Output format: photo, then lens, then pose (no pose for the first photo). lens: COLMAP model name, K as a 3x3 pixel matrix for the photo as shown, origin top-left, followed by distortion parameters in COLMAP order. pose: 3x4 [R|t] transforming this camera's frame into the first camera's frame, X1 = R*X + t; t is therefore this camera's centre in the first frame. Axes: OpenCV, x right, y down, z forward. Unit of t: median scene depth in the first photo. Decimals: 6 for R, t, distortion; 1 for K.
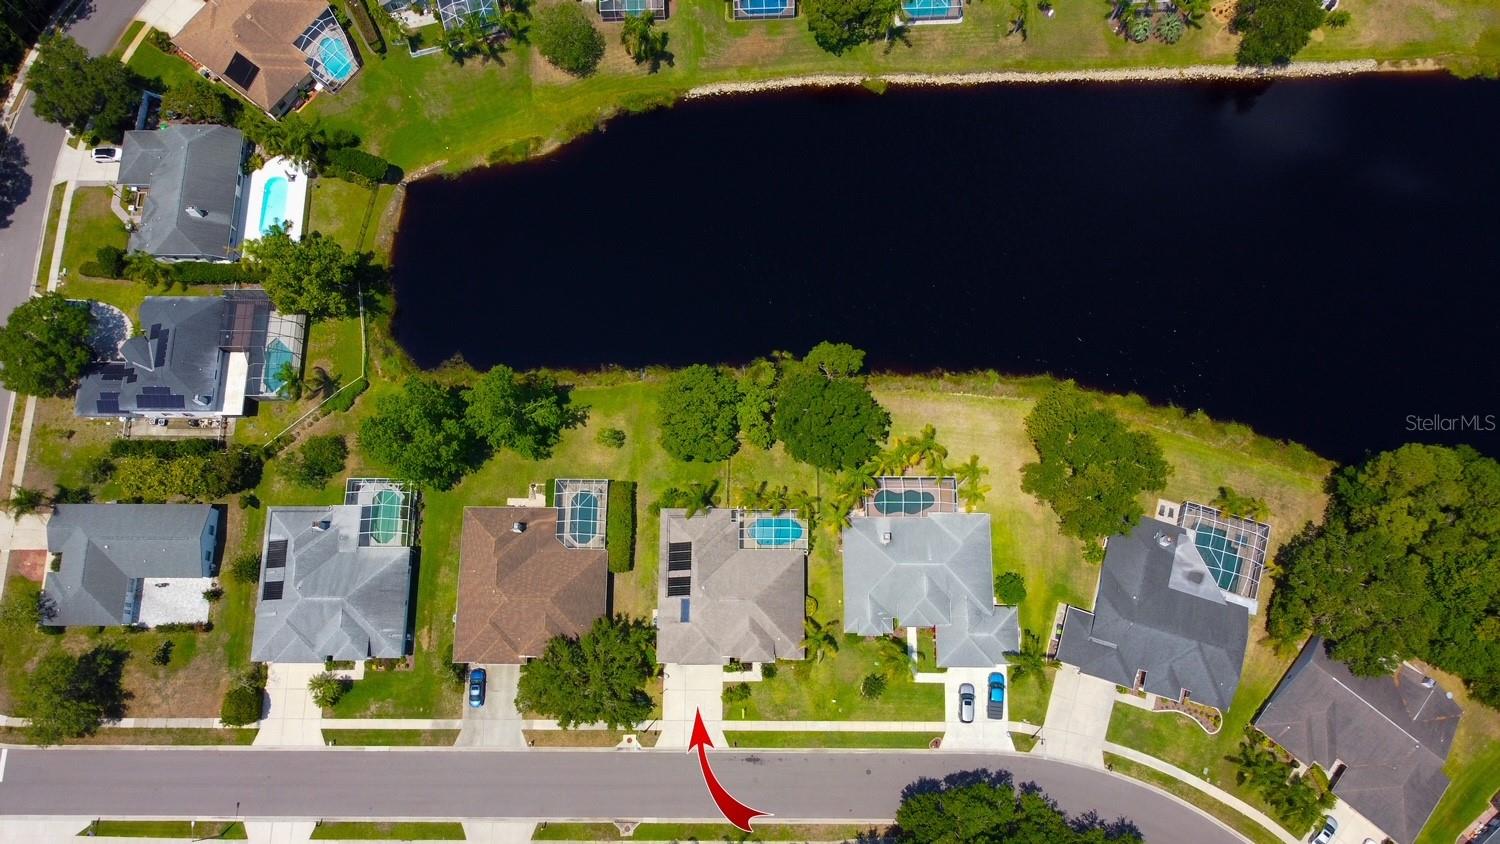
lens RADIAL K [[1110.5, 0, 749.8], [0, 1110.5, 421.2], [0, 0, 1]] dist [0.005965, 0.001018]
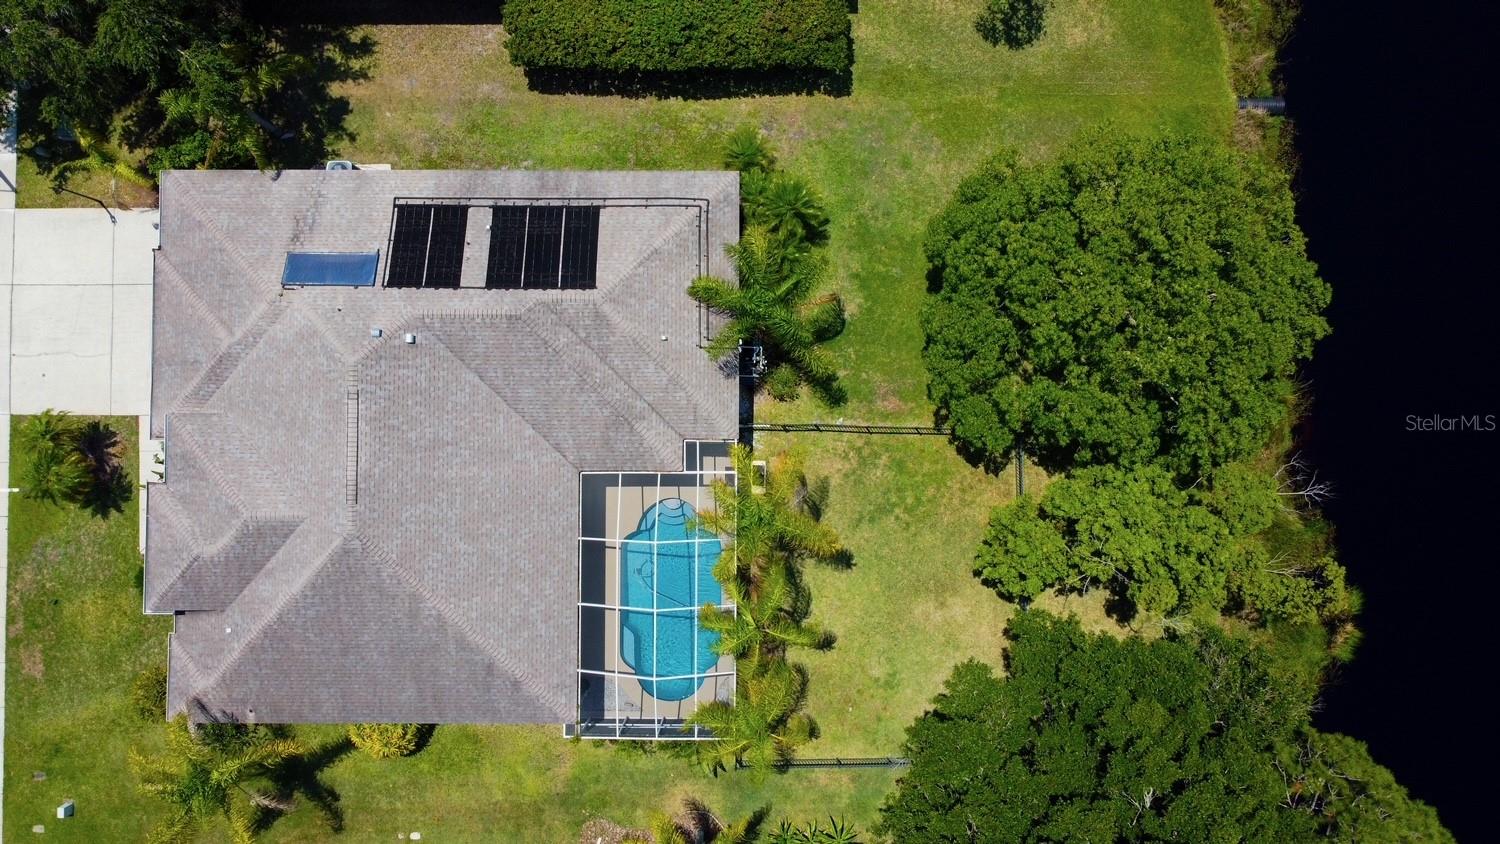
lens RADIAL K [[1110.5, 0, 746.7], [0, 1110.5, 424.7], [0, 0, 1]] dist [0.005965, 0.001018]
pose [[0.004235, 0.999912, -0.012550, -0.017581], [-0.964583, 0.007395, 0.263676, 0.007856], [0.263745, 0.010989, 0.964530, 0.750207]]
